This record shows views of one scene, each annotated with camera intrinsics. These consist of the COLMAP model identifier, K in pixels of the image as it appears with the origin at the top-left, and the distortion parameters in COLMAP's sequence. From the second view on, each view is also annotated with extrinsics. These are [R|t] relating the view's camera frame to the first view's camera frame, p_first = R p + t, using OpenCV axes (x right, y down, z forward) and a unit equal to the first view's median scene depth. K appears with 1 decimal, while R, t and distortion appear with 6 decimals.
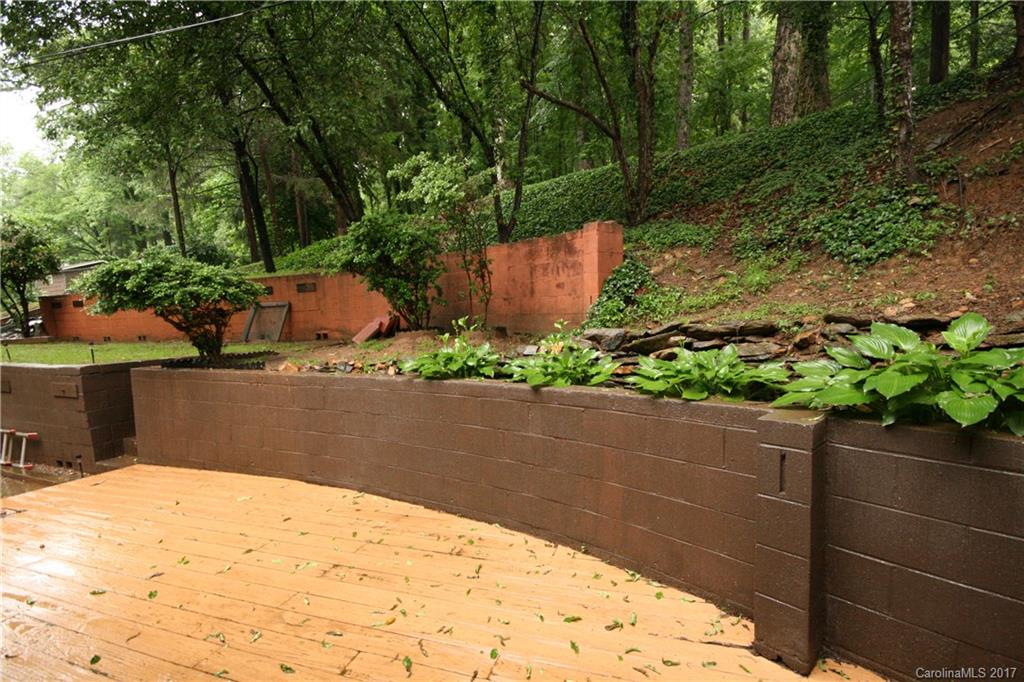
lens RADIAL K [[481.9, 0, 512.0], [0, 481.9, 341.0], [0, 0, 1]] dist [-0.000933, -0.001278]
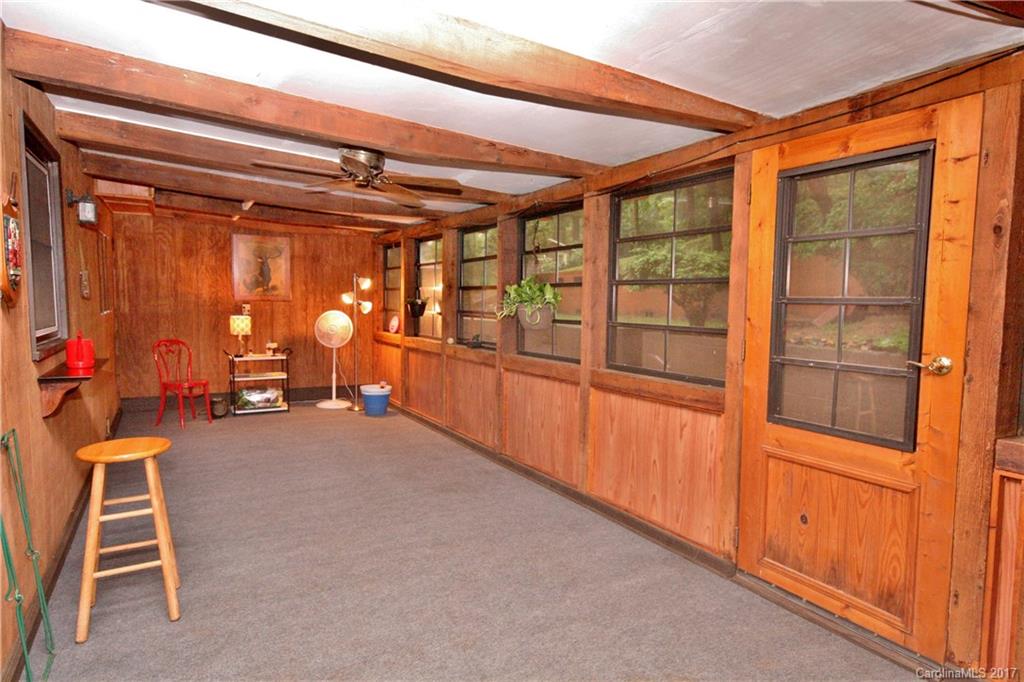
lens RADIAL K [[606.8, 0, 512.0], [0, 606.8, 341.0], [0, 0, 1]] dist [0.003760, 0.001296]
pose [[0.736946, 0.076280, -0.671633, 0.078259], [-0.065361, 0.996998, 0.041516, 0.037594], [0.672784, 0.013304, 0.739720, -0.520154]]
